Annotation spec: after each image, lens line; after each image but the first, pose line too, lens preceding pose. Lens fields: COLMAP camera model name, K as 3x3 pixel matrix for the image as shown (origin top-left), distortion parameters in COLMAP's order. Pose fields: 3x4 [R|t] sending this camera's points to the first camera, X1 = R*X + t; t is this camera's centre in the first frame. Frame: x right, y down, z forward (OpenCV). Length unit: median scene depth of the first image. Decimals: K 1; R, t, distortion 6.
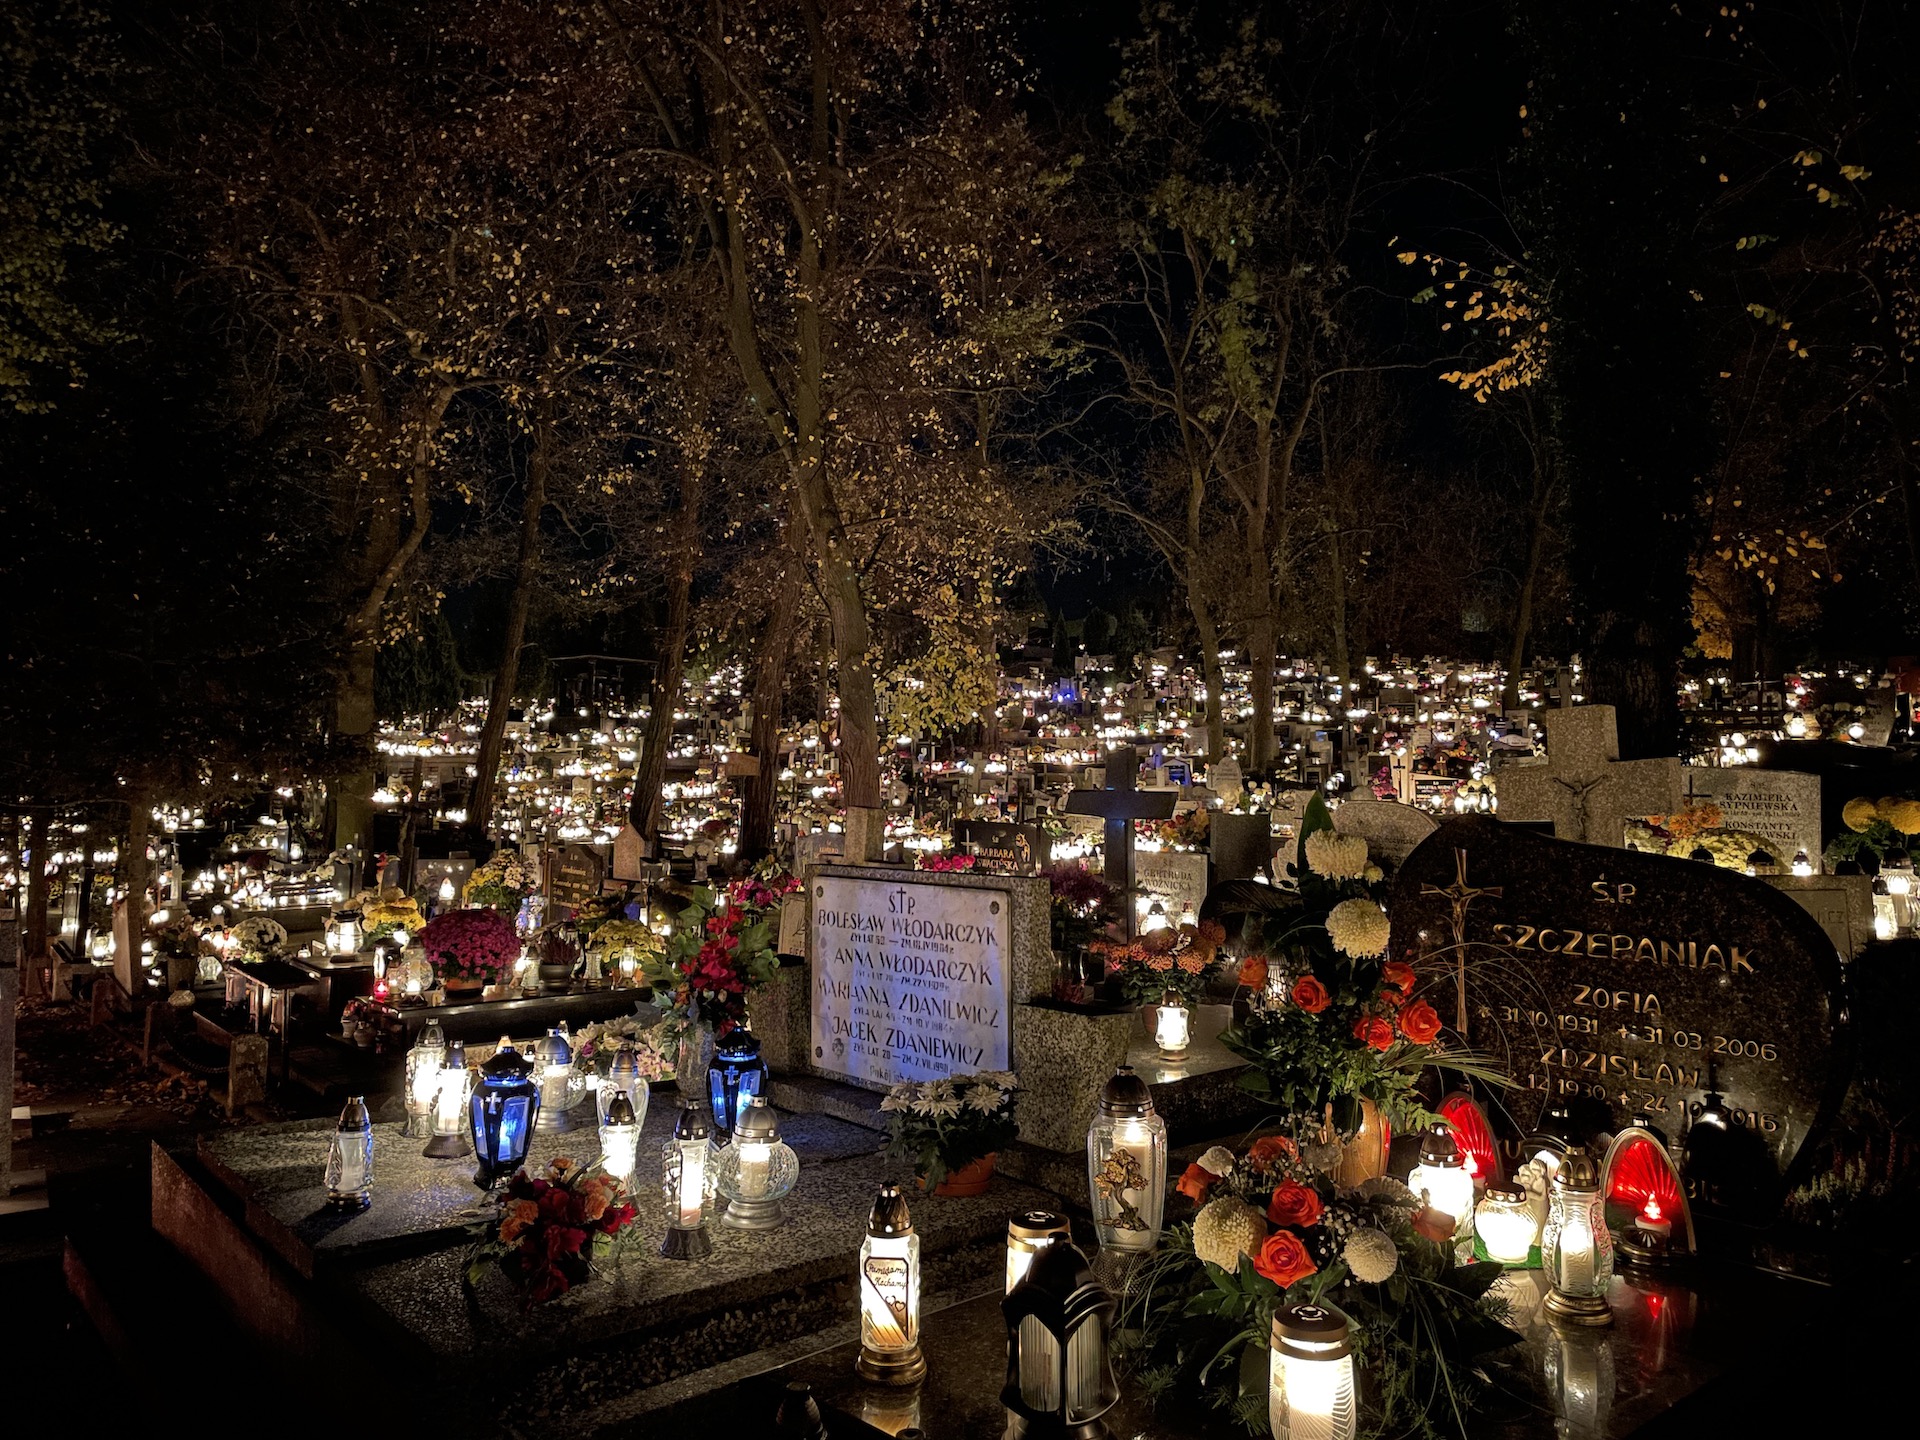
lens RADIAL K [[1428.0, 0, 964.6], [0, 1428.0, 720.1], [0, 0, 1]] dist [0.064584, -0.086958]
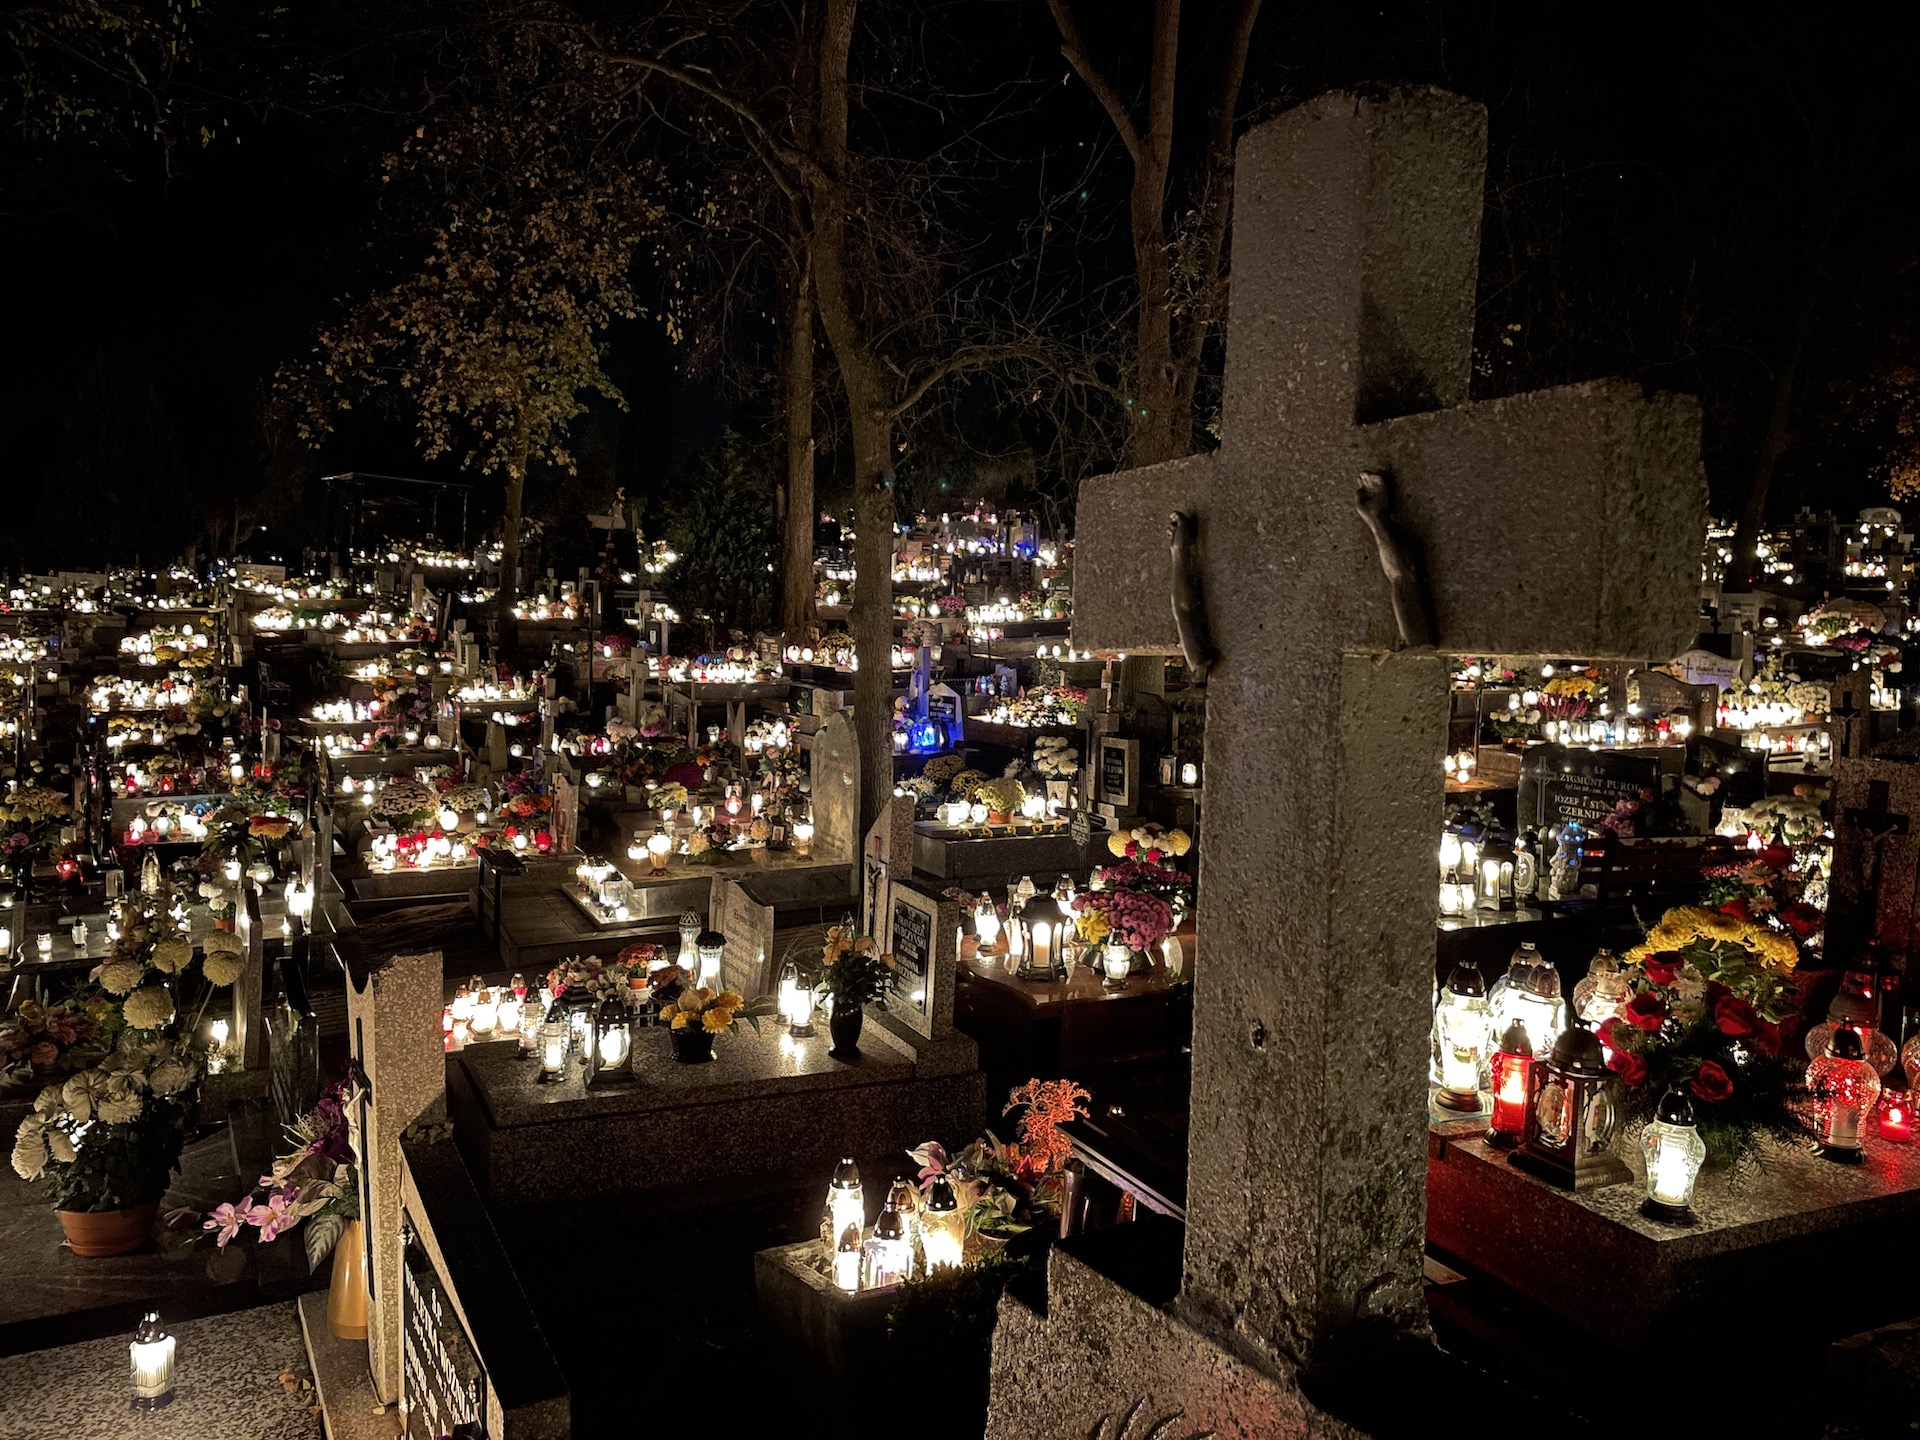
lens RADIAL K [[1428.0, 0, 953.0], [0, 1428.0, 727.7], [0, 0, 1]] dist [0.064584, -0.086958]
pose [[0.987348, 0.039511, -0.153568, 0.155370], [-0.023818, 0.994426, 0.102711, -0.003965], [0.156770, -0.097754, 0.982785, 0.365943]]
